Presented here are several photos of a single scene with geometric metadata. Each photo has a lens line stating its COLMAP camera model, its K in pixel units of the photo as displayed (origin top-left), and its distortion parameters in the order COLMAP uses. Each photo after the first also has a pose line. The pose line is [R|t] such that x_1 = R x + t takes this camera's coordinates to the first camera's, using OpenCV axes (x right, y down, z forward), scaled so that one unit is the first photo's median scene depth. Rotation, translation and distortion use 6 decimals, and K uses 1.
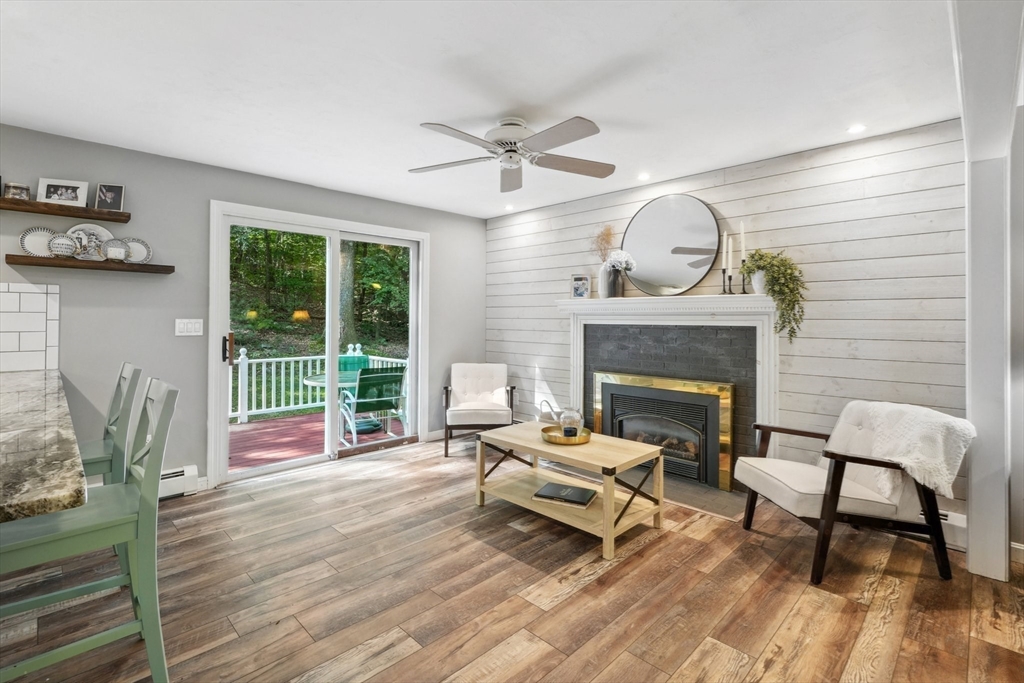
lens RADIAL K [[468.7, 0, 501.3], [0, 468.7, 315.7], [0, 0, 1]] dist [-0.004678, 0.003150]
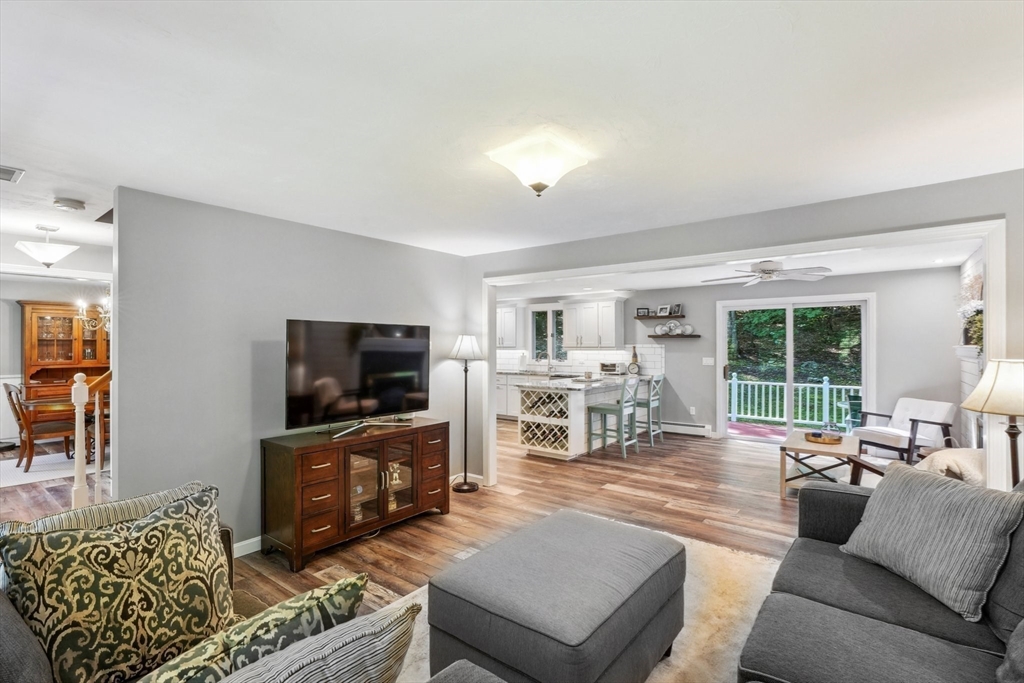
lens RADIAL K [[468.7, 0, 515.5], [0, 468.7, 341.6], [0, 0, 1]] dist [-0.004678, 0.003150]
pose [[0.150577, -0.008498, -0.988562, 1.542309], [0.008137, 0.999940, -0.007357, -0.067601], [0.988565, -0.006936, 0.150637, -0.245238]]
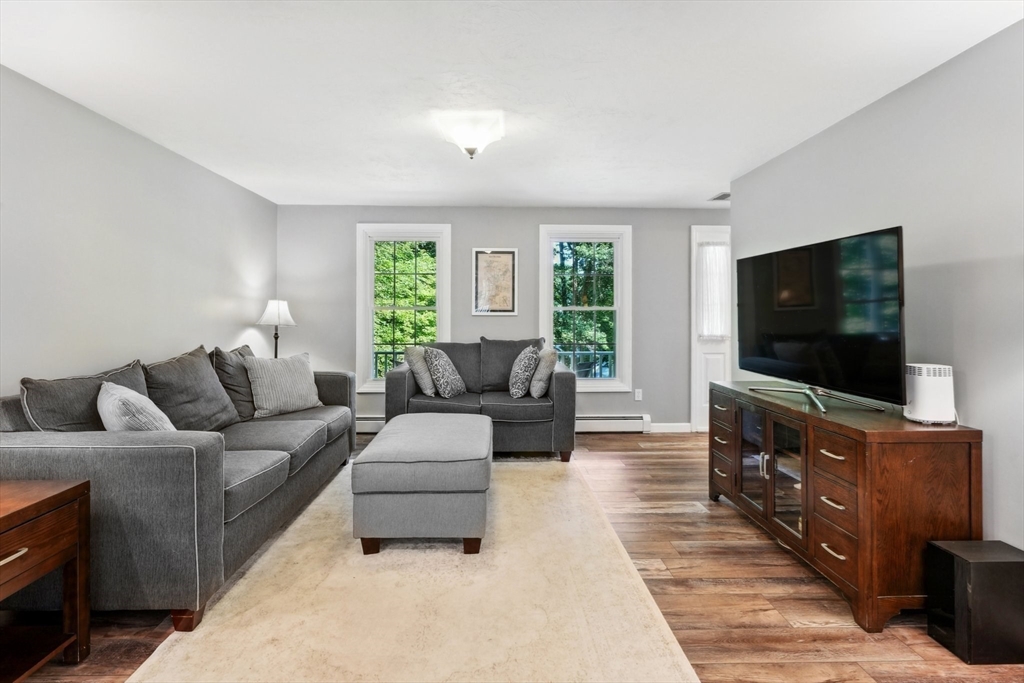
lens RADIAL K [[468.7, 0, 498.8], [0, 468.7, 314.4], [0, 0, 1]] dist [-0.004678, 0.003150]
pose [[-0.733206, 0.001756, 0.680004, 0.106889], [0.001663, 0.999998, -0.000790, -0.009693], [-0.680004, 0.000552, -0.733208, 0.558322]]
